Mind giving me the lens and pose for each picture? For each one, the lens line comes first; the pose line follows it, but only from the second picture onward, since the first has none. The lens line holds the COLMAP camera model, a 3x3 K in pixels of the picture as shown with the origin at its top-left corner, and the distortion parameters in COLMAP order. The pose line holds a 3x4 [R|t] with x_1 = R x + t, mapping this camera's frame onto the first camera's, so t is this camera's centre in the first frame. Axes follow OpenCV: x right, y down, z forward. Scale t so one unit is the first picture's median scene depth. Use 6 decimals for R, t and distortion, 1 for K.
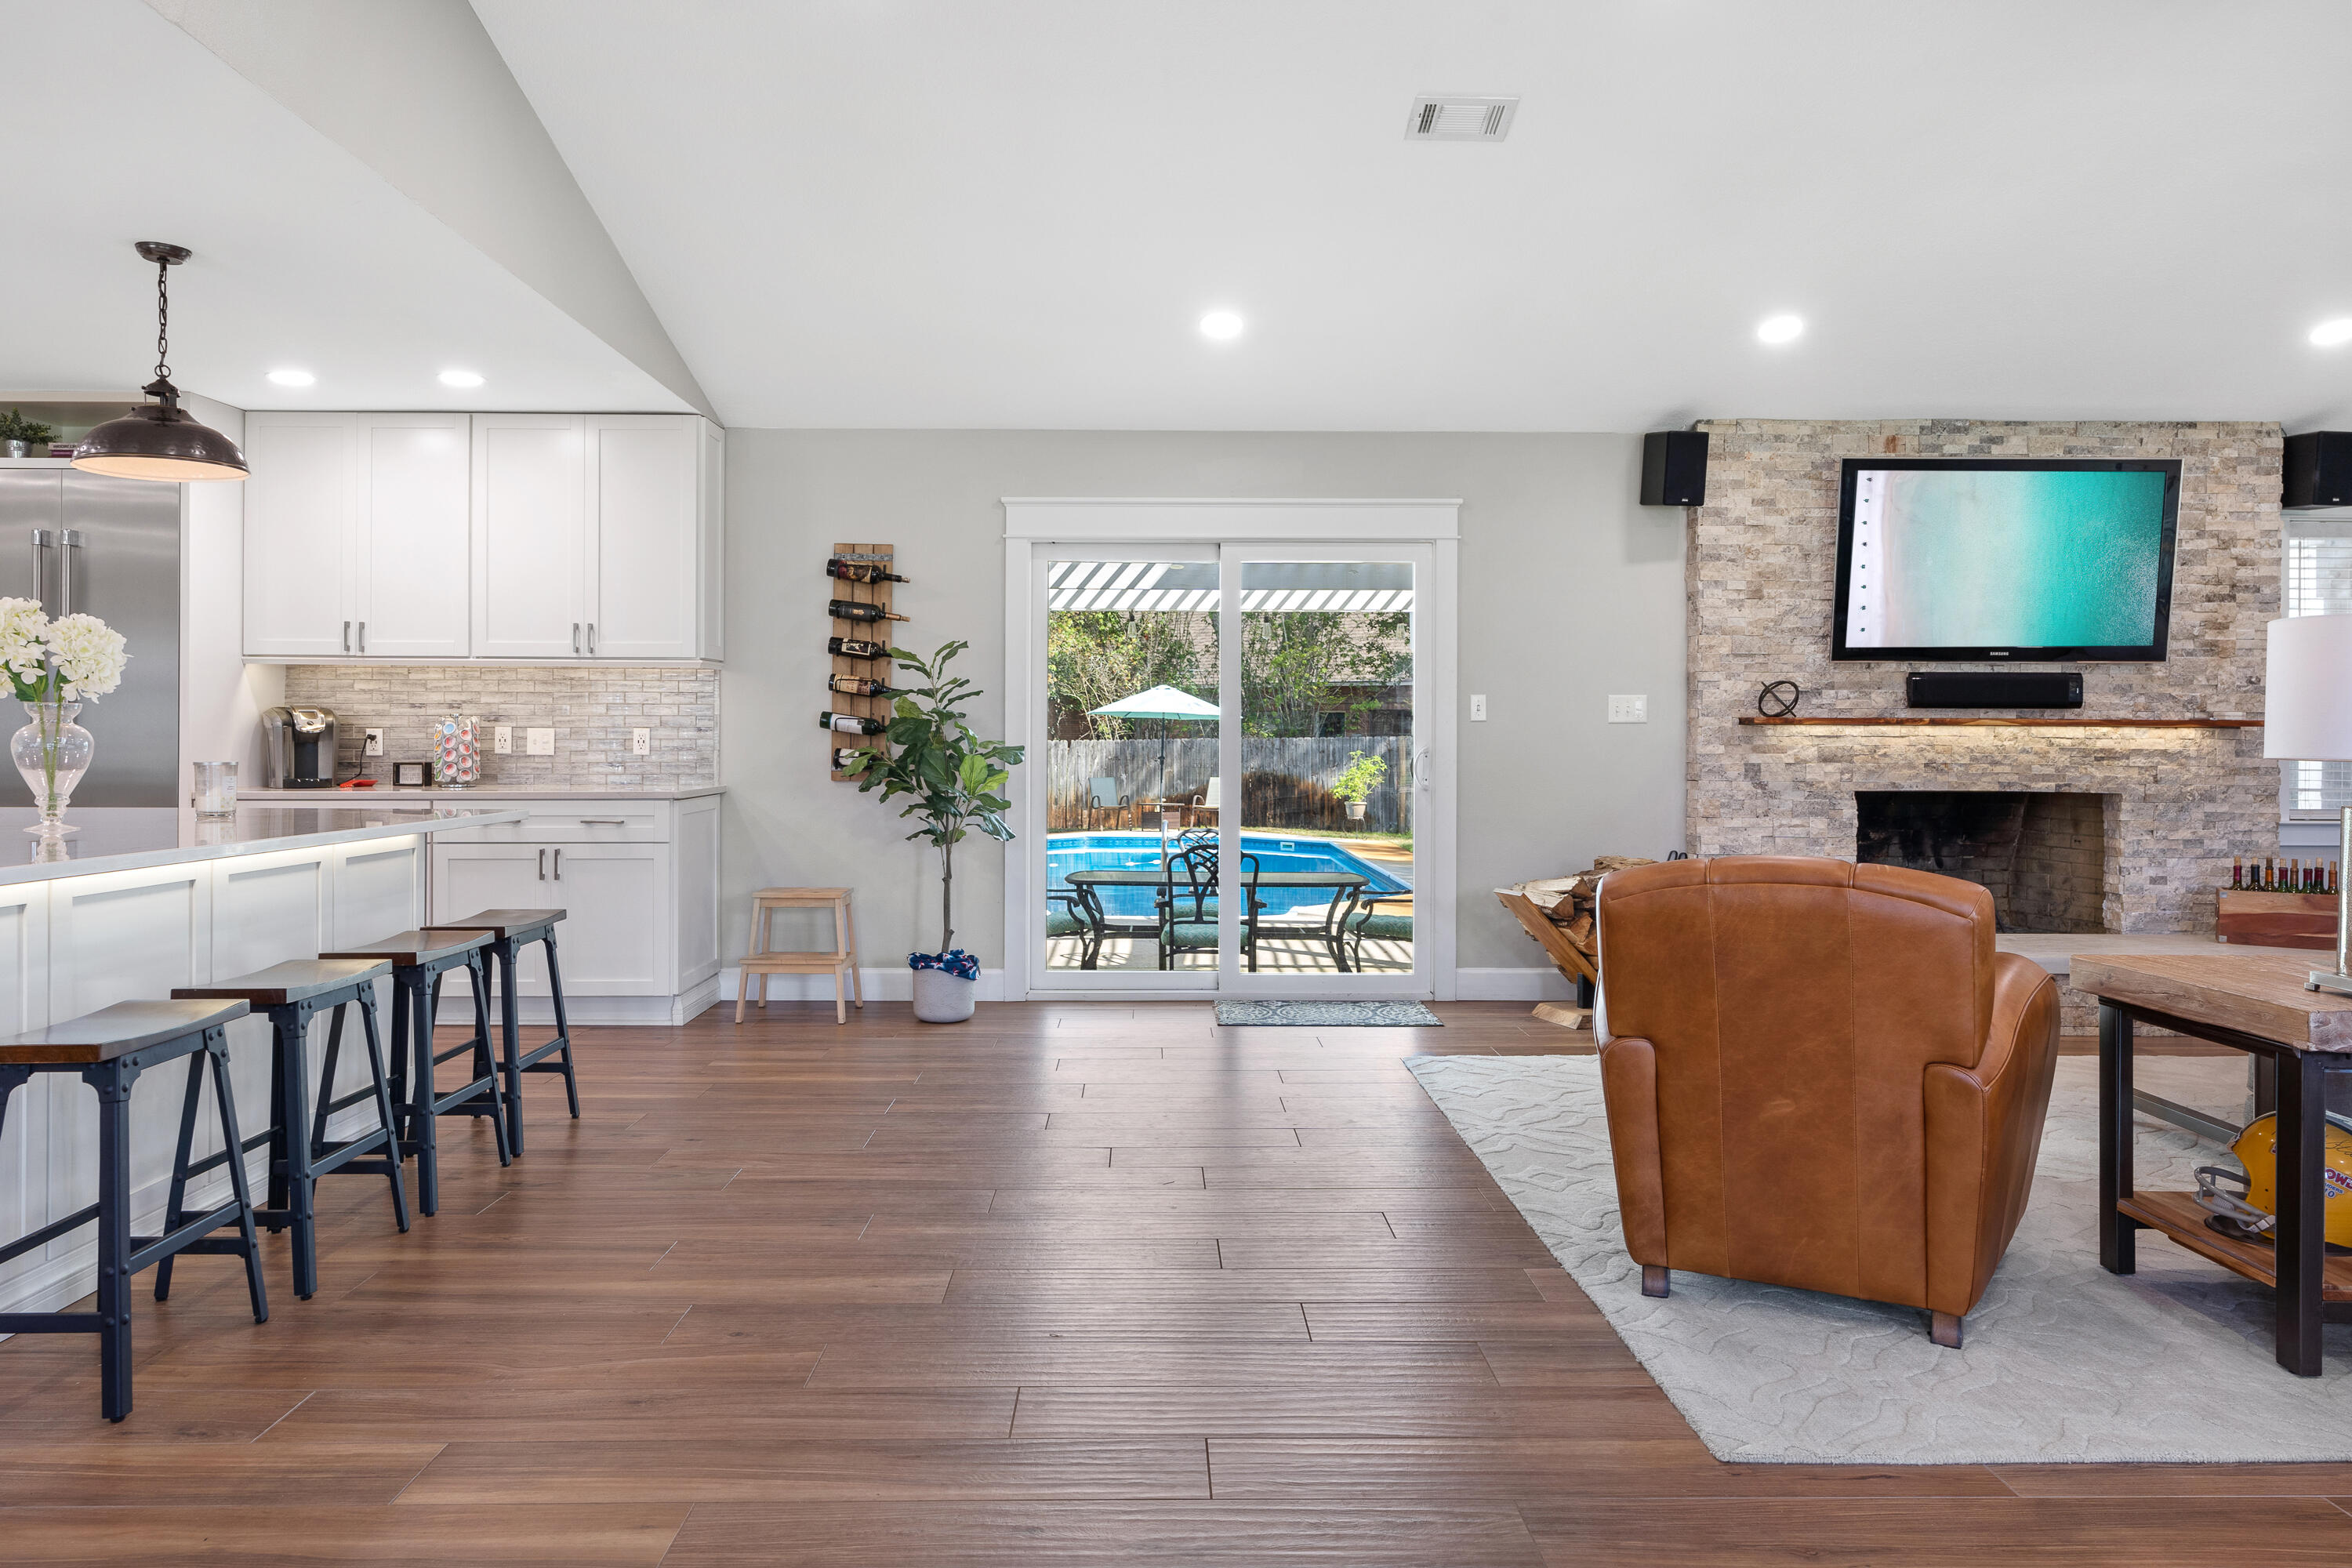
lens RADIAL K [[1539.9, 0, 1169.3], [0, 1539.9, 738.5], [0, 0, 1]] dist [-0.007437, 0.002349]
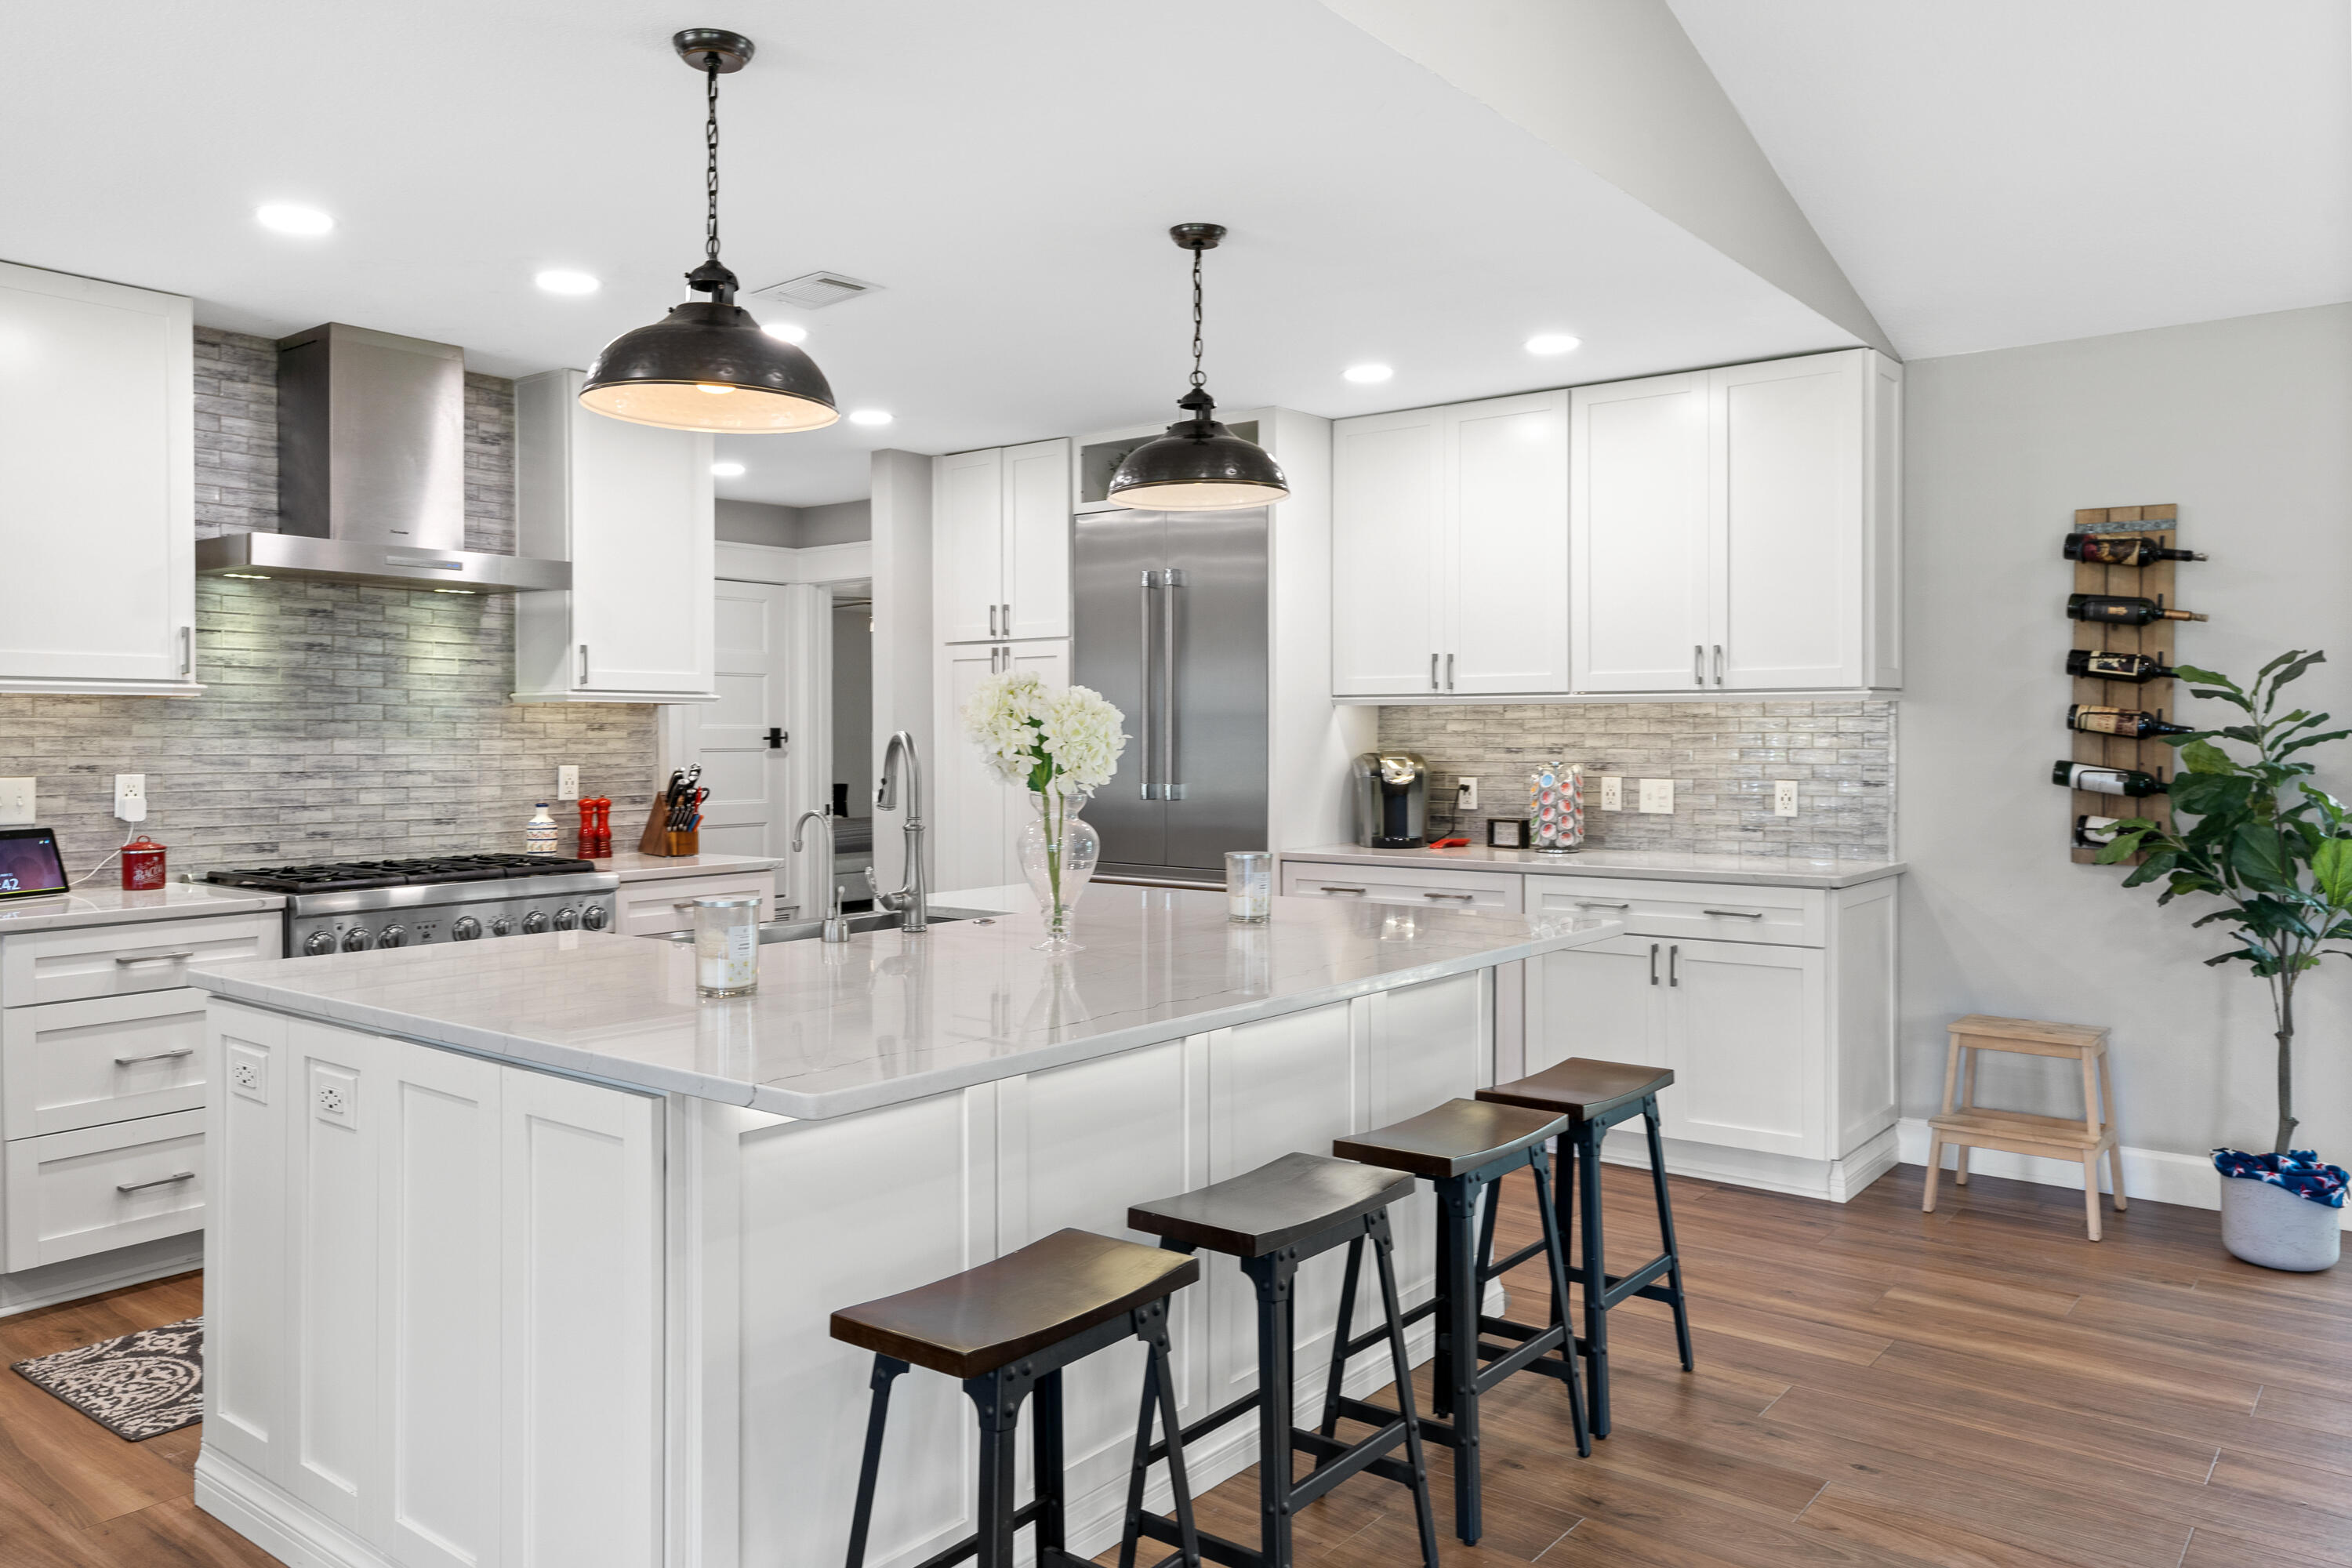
lens RADIAL K [[1669.7, 0, 1171.4], [0, 1669.7, 745.5], [0, 0, 1]] dist [0.005736, 0.000253]
pose [[0.772646, -0.000632, -0.634837, -0.060264], [0.003796, 0.999986, 0.003625, -0.028495], [0.634826, -0.005211, 0.772637, 0.188320]]
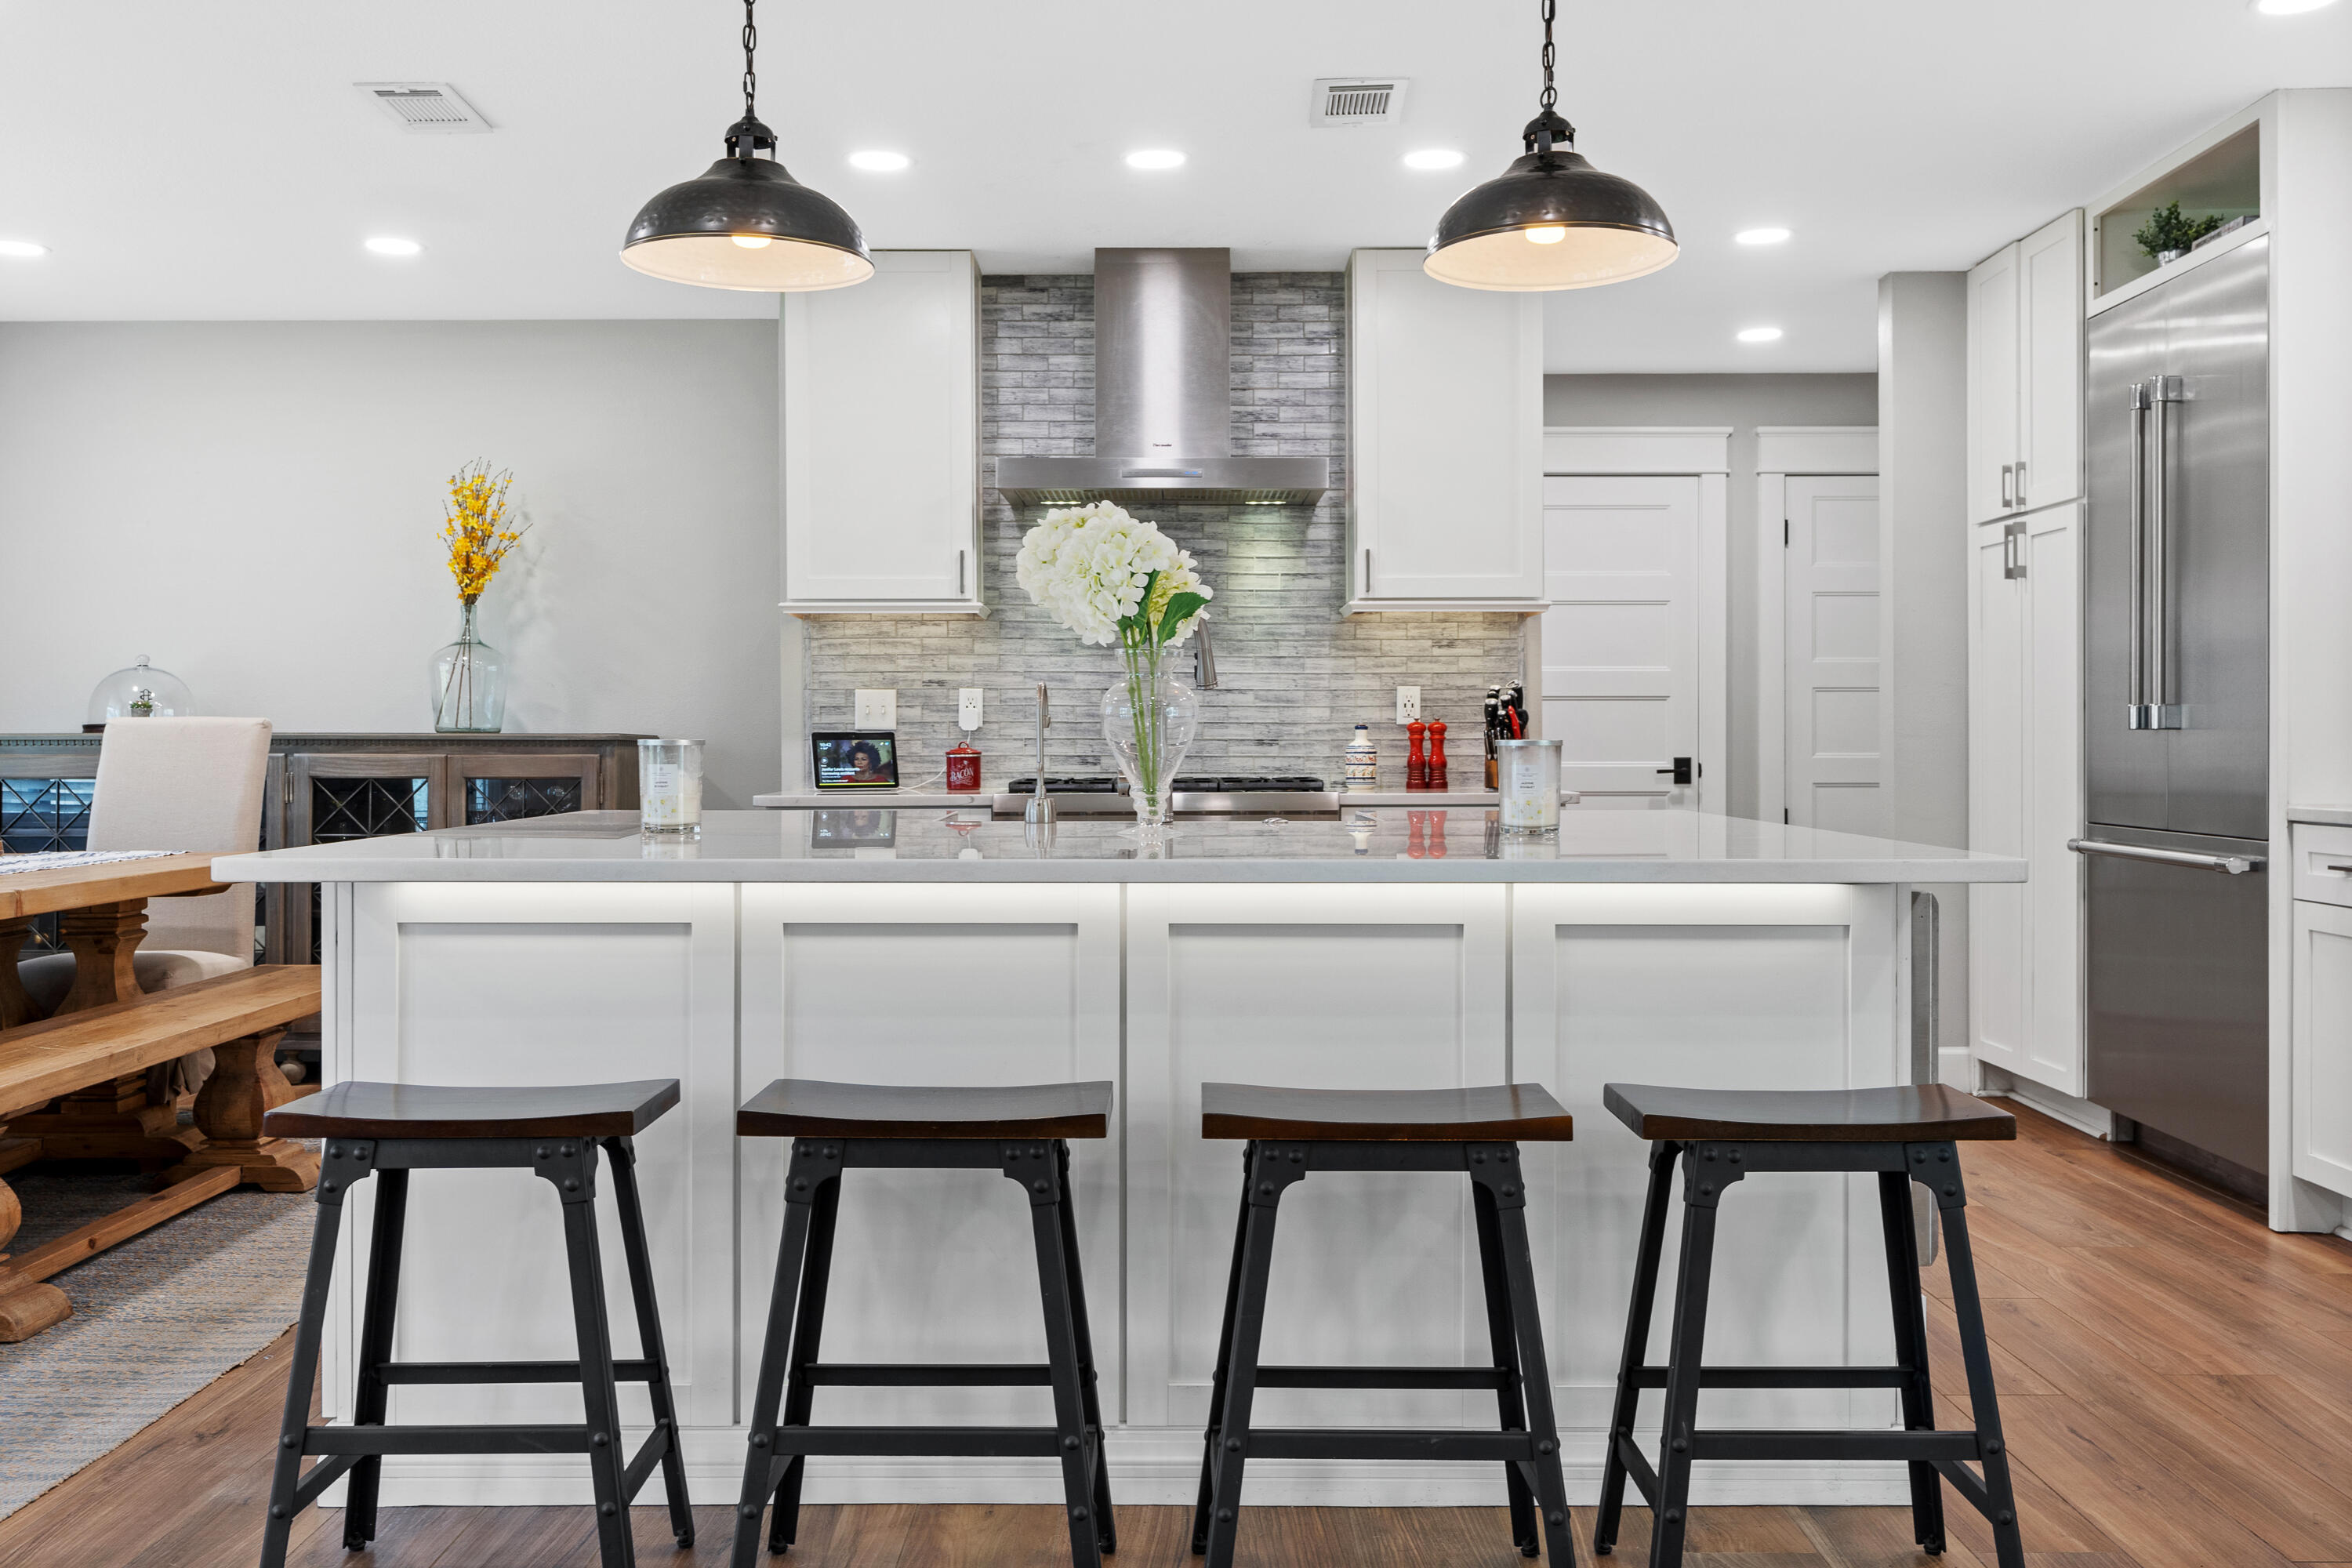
lens RADIAL K [[1995.2, 0, 1161.6], [0, 1995.2, 750.2], [0, 0, 1]] dist [-0.030684, -0.001506]
pose [[-0.019433, 0.003377, -0.999805, 0.084332], [0.002280, 0.999992, 0.003334, 0.009658], [0.999809, -0.002214, -0.019440, 0.552330]]
